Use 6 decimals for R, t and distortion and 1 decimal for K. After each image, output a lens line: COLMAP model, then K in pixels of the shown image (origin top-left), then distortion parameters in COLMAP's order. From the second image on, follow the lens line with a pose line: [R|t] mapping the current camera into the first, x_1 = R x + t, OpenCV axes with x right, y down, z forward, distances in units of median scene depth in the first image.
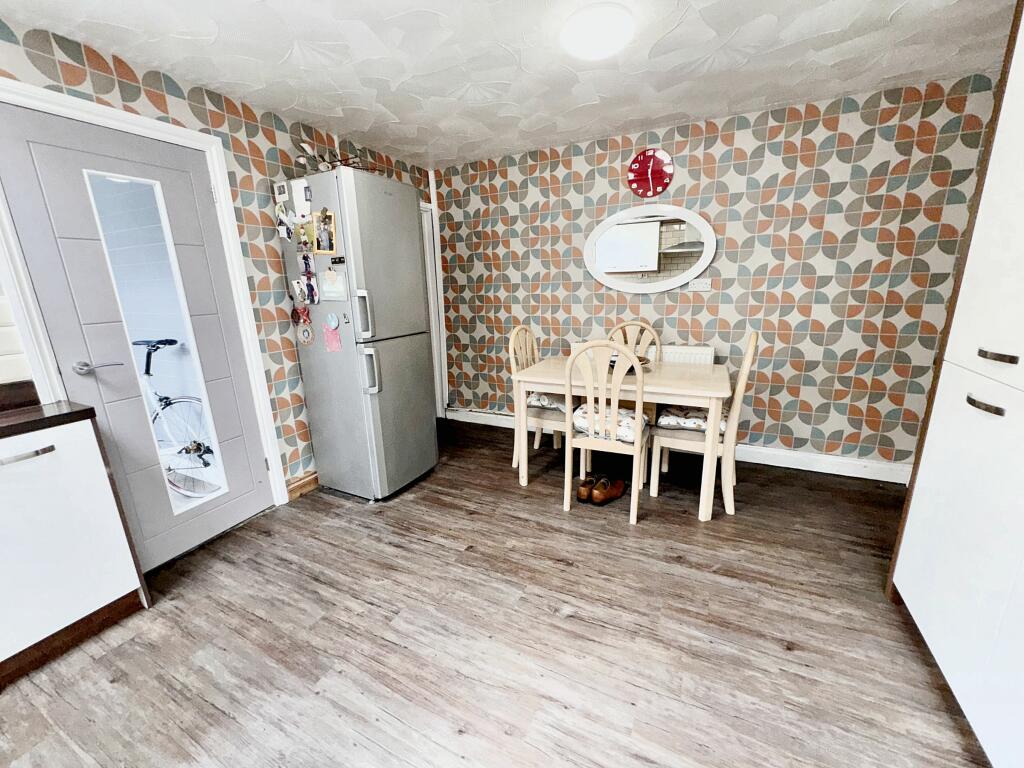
lens RADIAL K [[410.3, 0, 510.2], [0, 410.3, 384.9], [0, 0, 1]] dist [-0.004736, 0.001224]
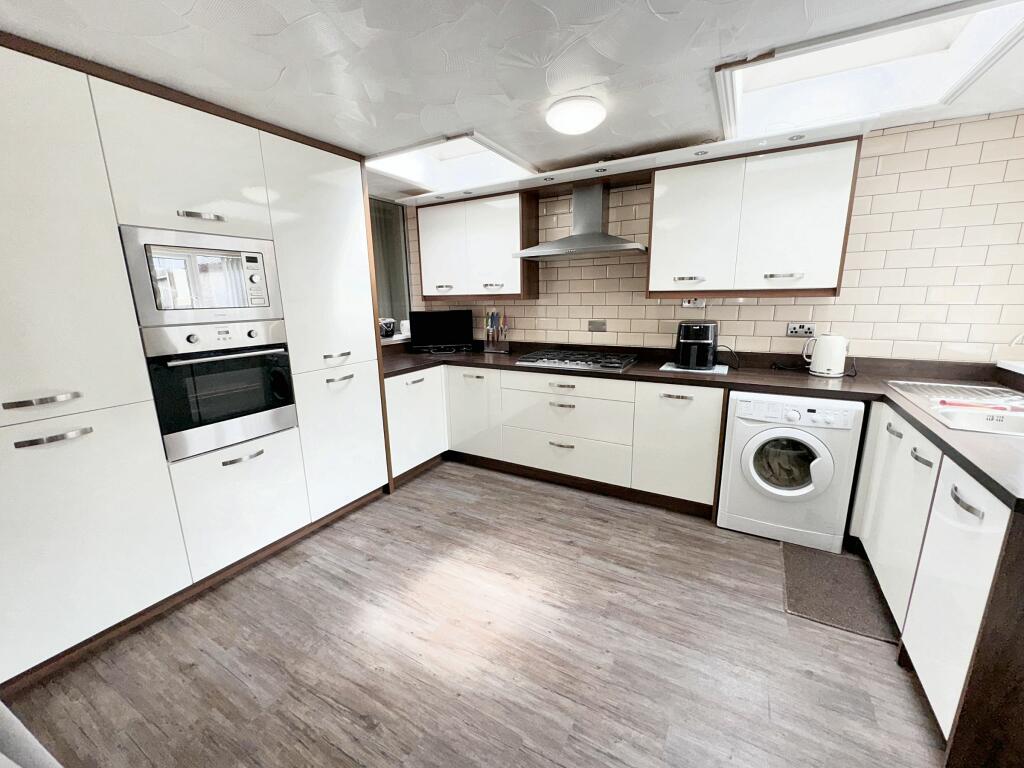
lens RADIAL K [[410.3, 0, 510.9], [0, 410.3, 386.2], [0, 0, 1]] dist [-0.004736, 0.001224]
pose [[-0.997383, 0.039344, 0.060652, -0.269763], [0.062130, 0.895432, 0.440842, -0.458789], [-0.036965, 0.443457, -0.895533, 1.615265]]
